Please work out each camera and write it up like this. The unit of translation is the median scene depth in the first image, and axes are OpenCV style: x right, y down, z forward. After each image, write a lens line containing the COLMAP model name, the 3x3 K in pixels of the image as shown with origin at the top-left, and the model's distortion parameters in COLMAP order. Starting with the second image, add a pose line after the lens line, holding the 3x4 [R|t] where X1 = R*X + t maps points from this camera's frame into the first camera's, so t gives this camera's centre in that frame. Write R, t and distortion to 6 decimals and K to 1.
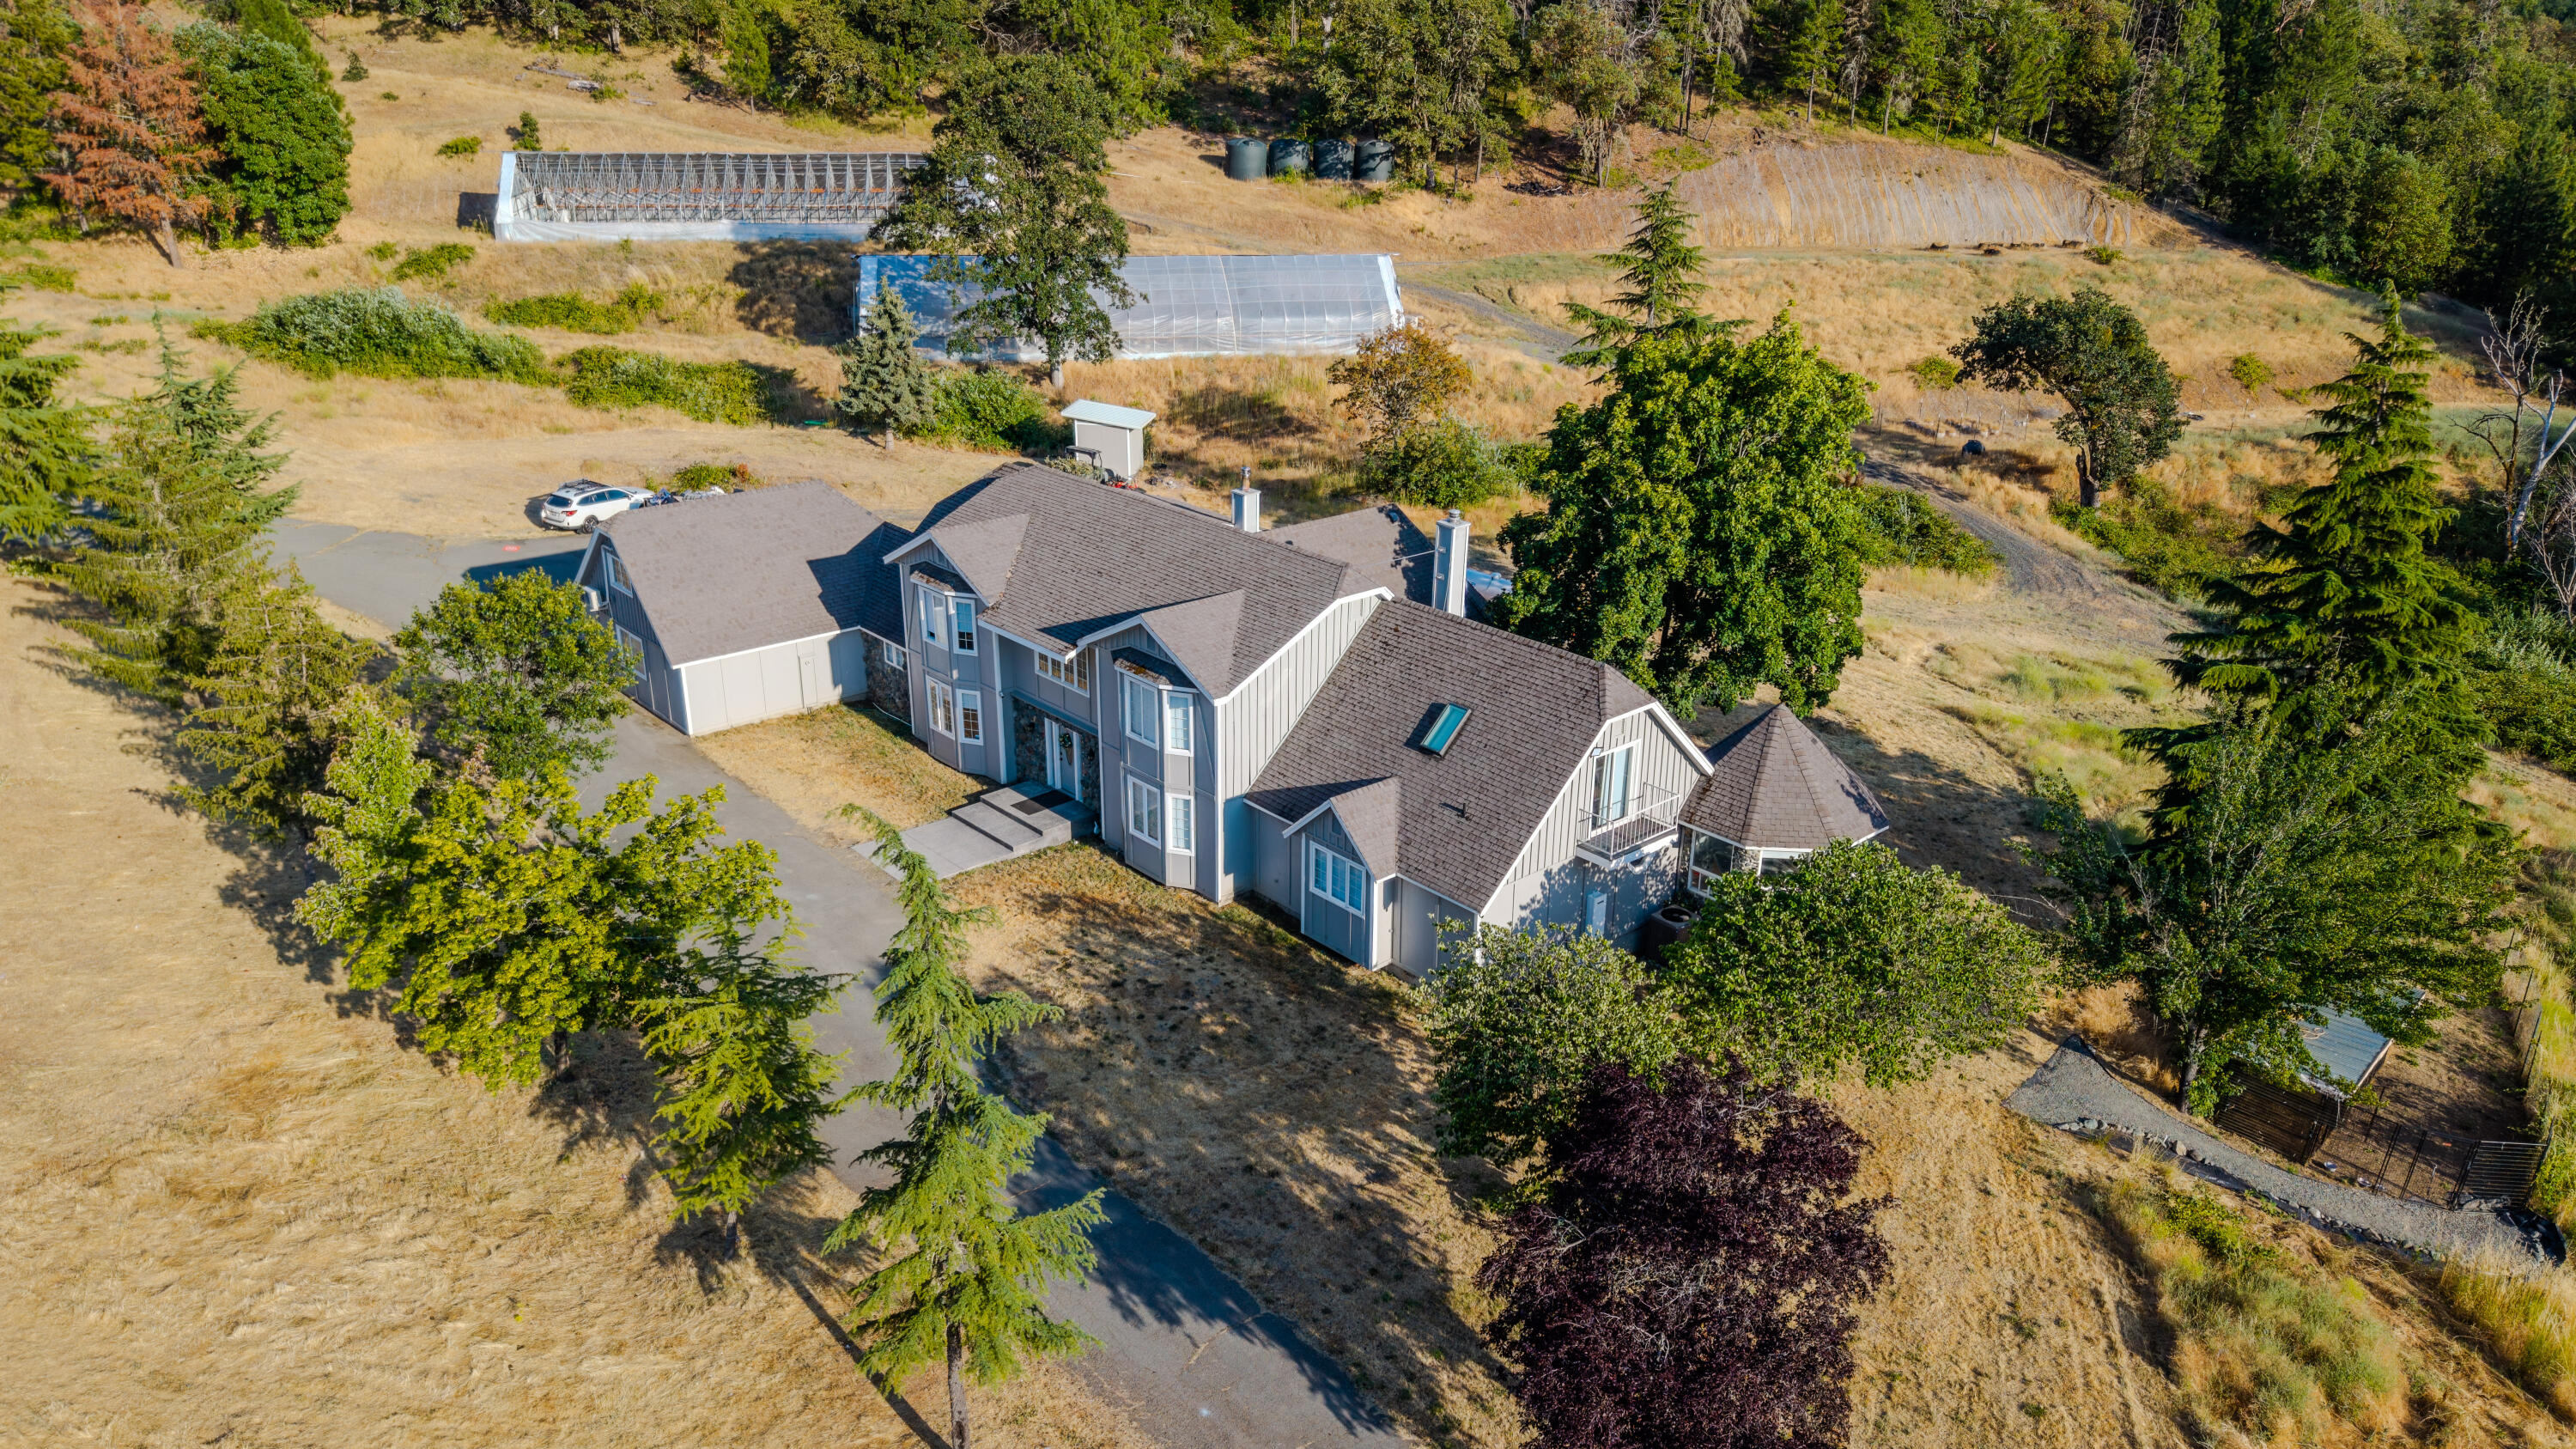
lens RADIAL K [[1822.4, 0, 1375.8], [0, 1822.4, 718.9], [0, 0, 1]] dist [0.001355, -0.002179]
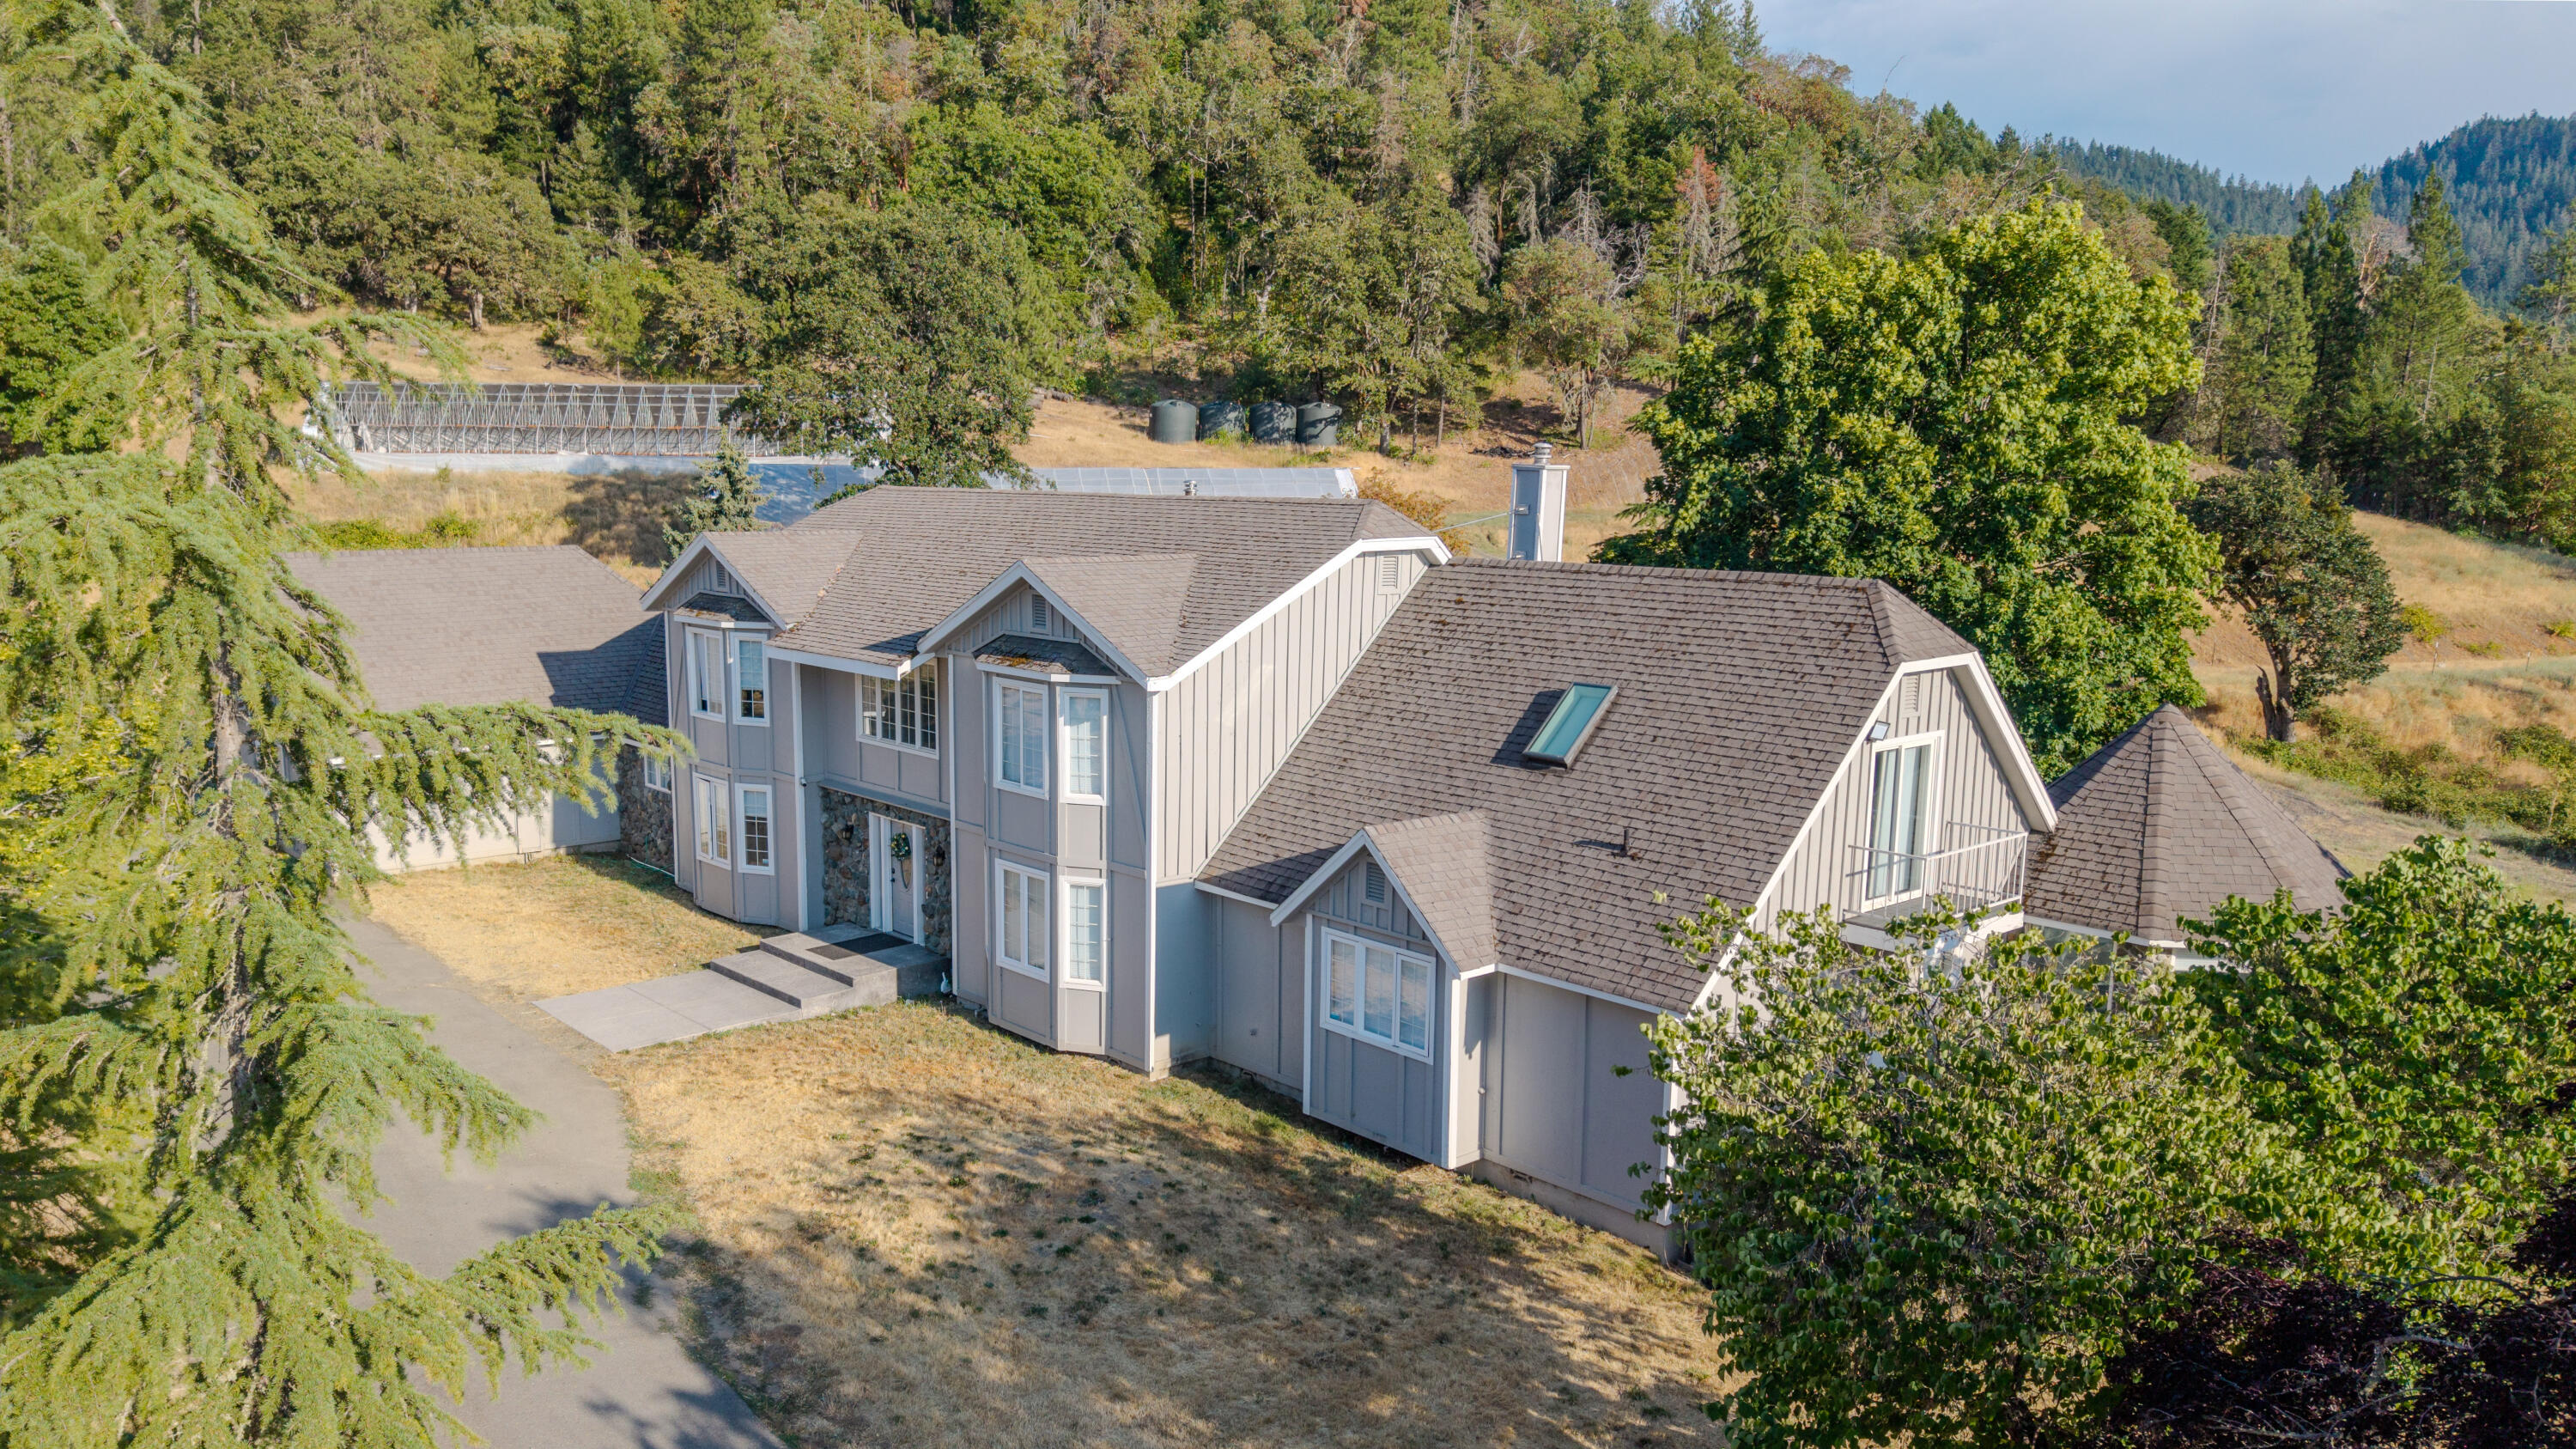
lens RADIAL K [[1920.5, 0, 1186.3], [0, 1920.5, 778.0], [0, 0, 1]] dist [0.036129, -0.049162]
pose [[0.998462, -0.003722, -0.055319, -0.020777], [-0.007303, 0.980220, -0.197777, 0.063596], [0.054961, 0.197877, 0.978685, 0.199714]]
